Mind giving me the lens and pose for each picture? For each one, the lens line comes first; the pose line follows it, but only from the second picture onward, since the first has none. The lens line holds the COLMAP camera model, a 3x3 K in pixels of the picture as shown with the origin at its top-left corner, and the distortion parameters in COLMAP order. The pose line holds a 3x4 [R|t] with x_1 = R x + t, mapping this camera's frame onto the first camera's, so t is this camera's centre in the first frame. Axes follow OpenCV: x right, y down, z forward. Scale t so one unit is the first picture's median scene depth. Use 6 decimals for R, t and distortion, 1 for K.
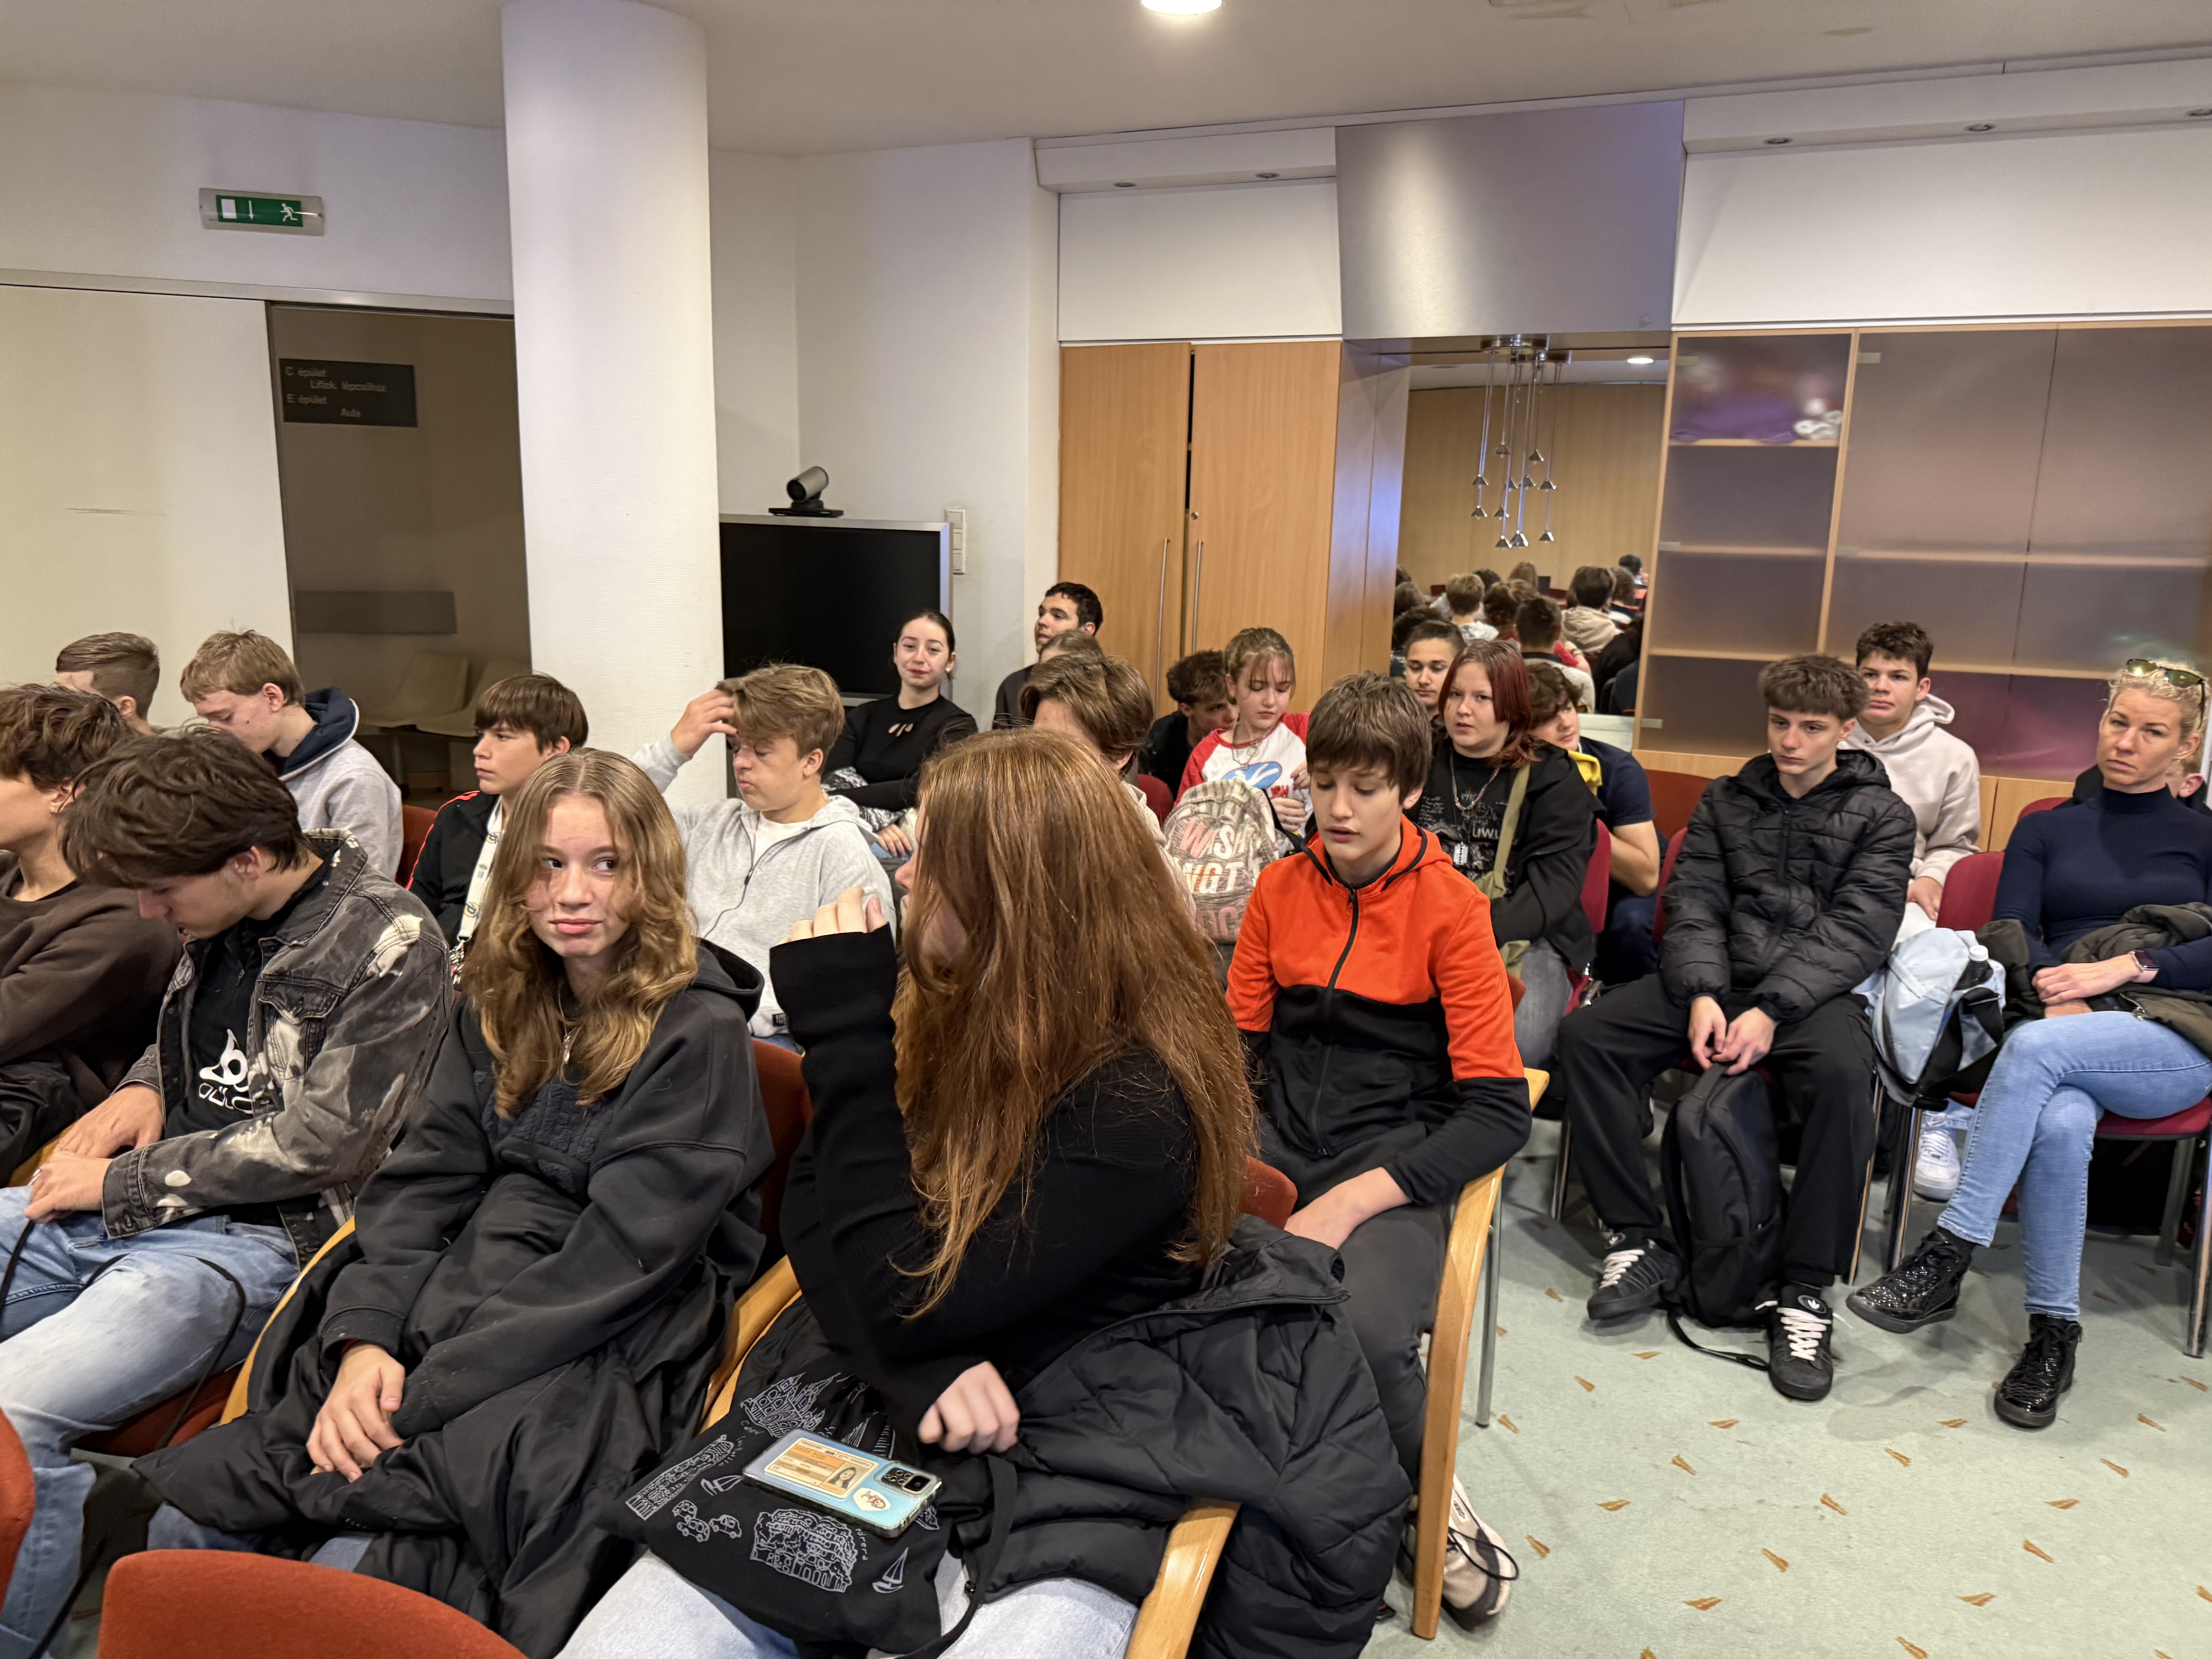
lens RADIAL K [[1549.1, 0, 1110.8], [0, 1549.1, 832.4], [0, 0, 1]] dist [0.034372, -0.045097]
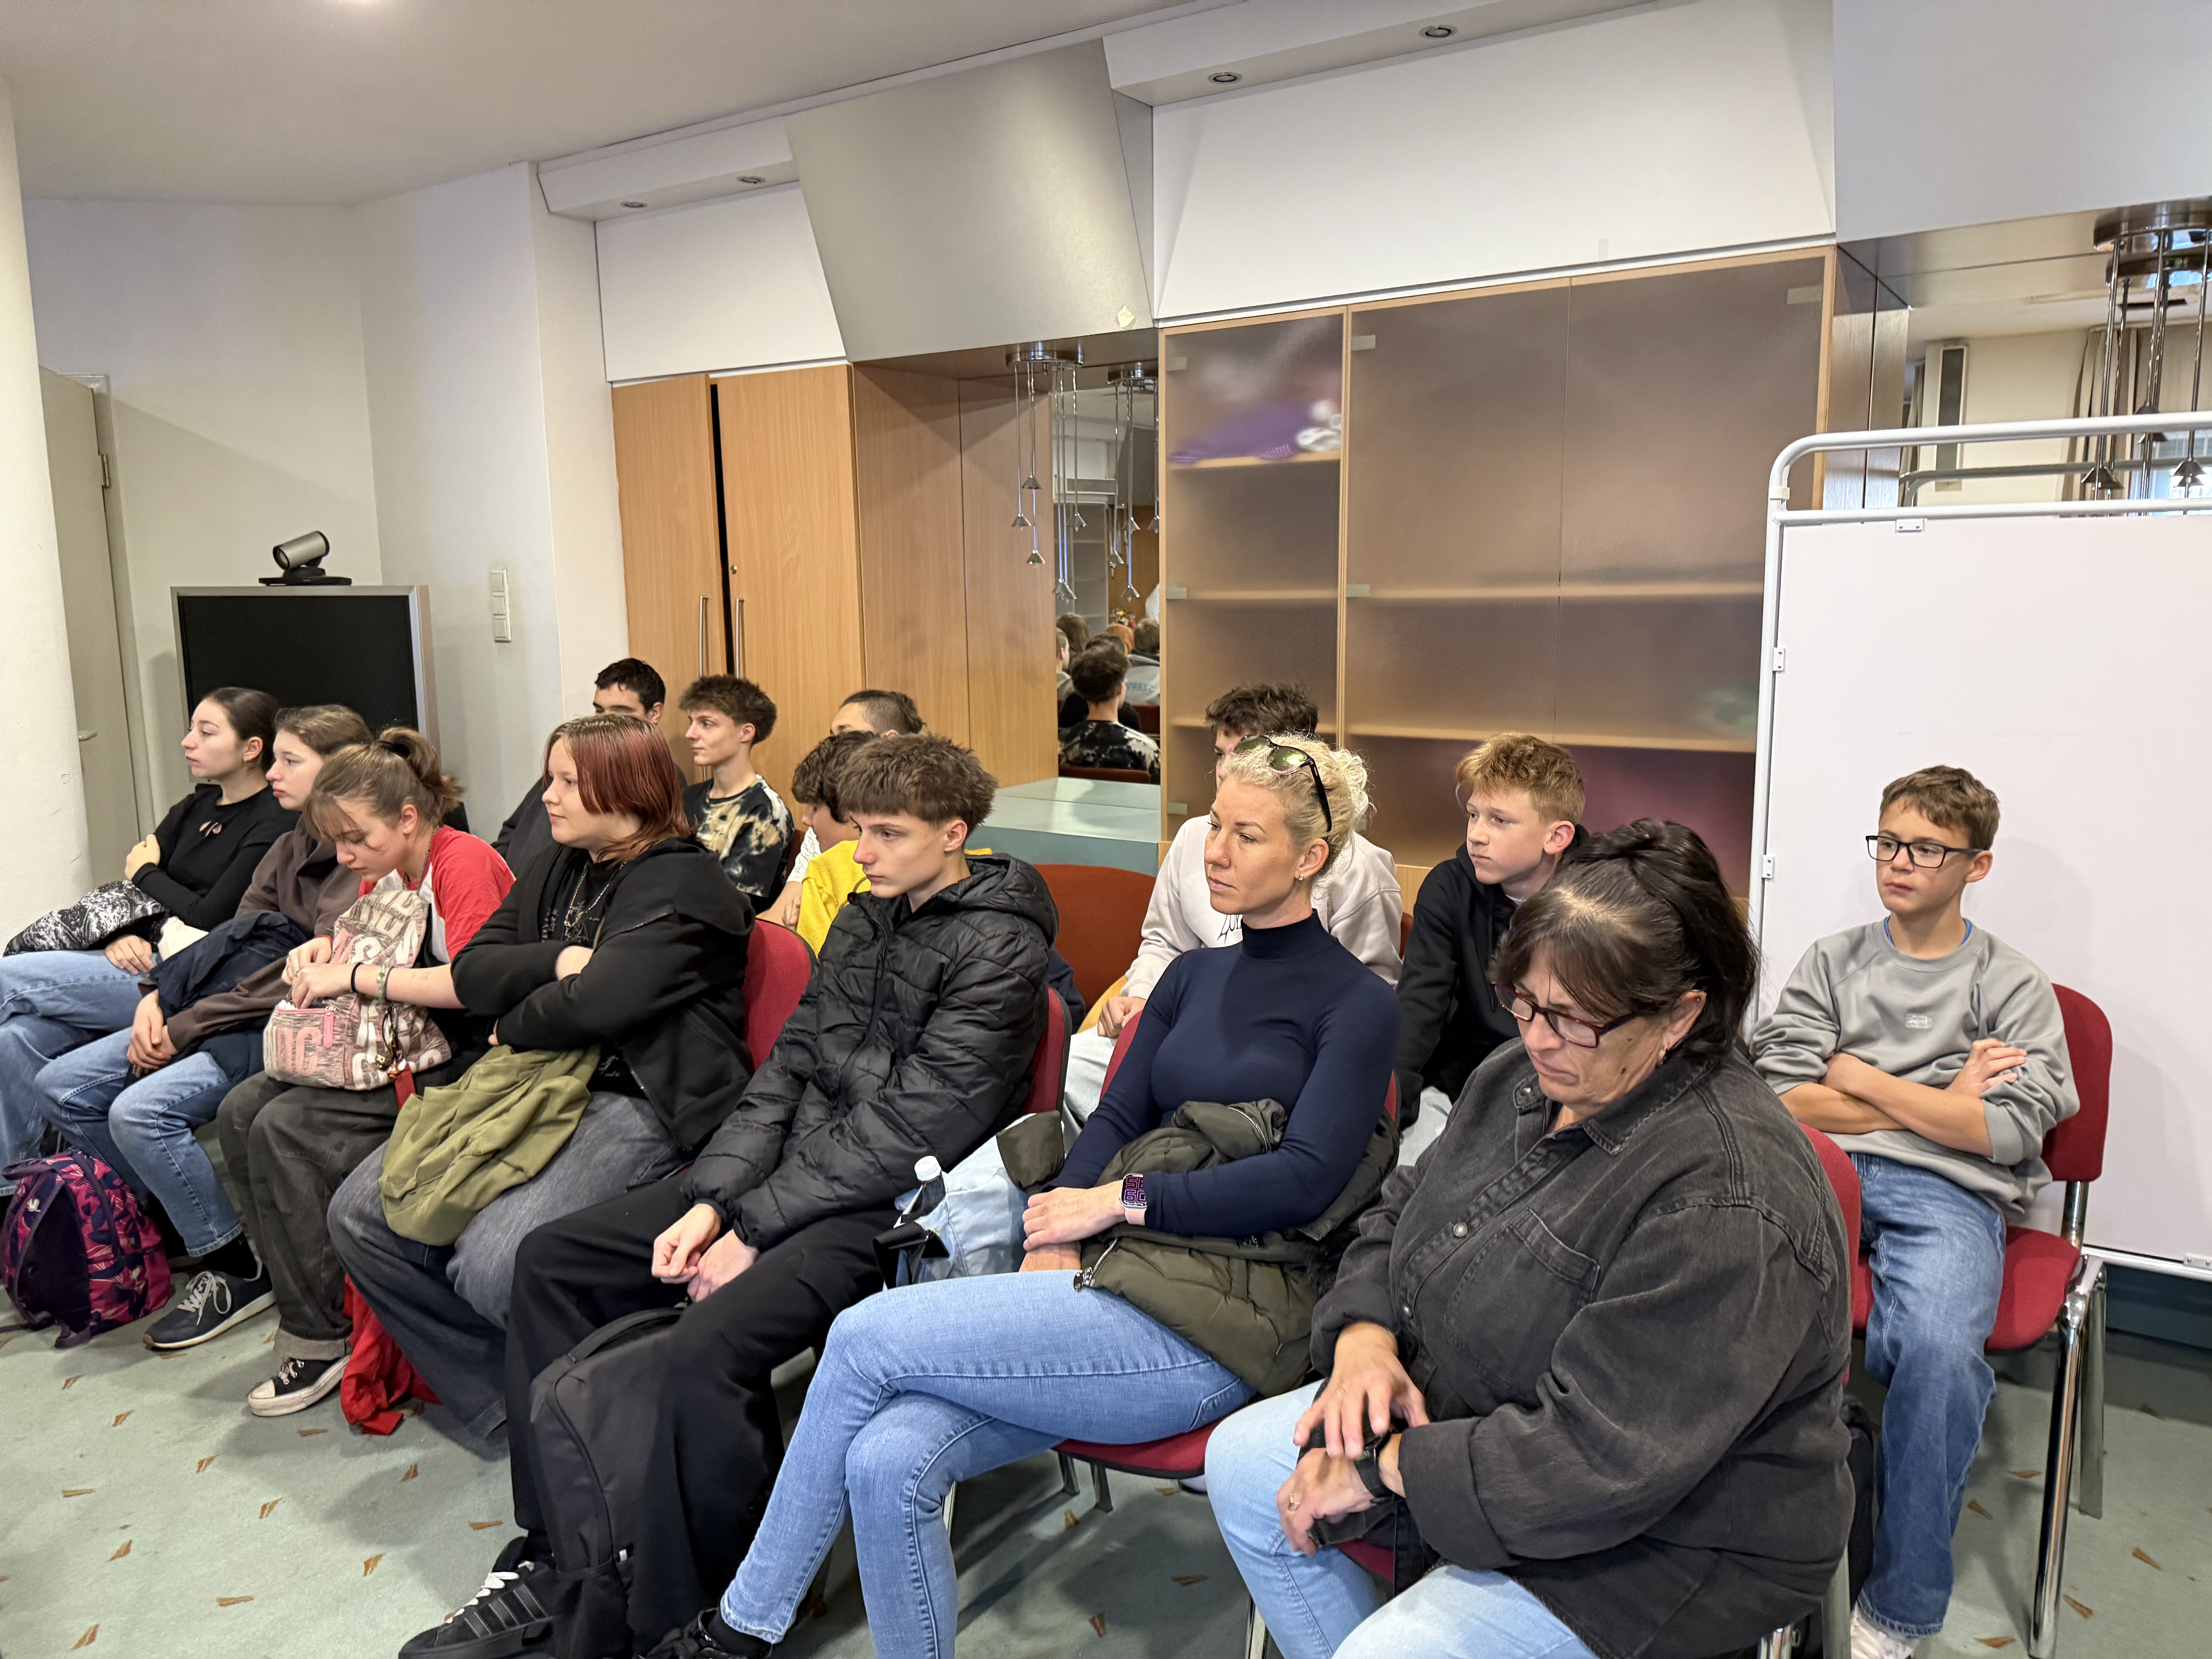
lens RADIAL K [[1549.1, 0, 1105.7], [0, 1549.1, 826.6], [0, 0, 1]] dist [0.034372, -0.045097]
pose [[0.981800, -0.000865, -0.189917, 0.454720], [-0.007593, 0.999012, -0.043799, -0.025831], [0.189768, 0.044444, 0.980823, 0.201276]]
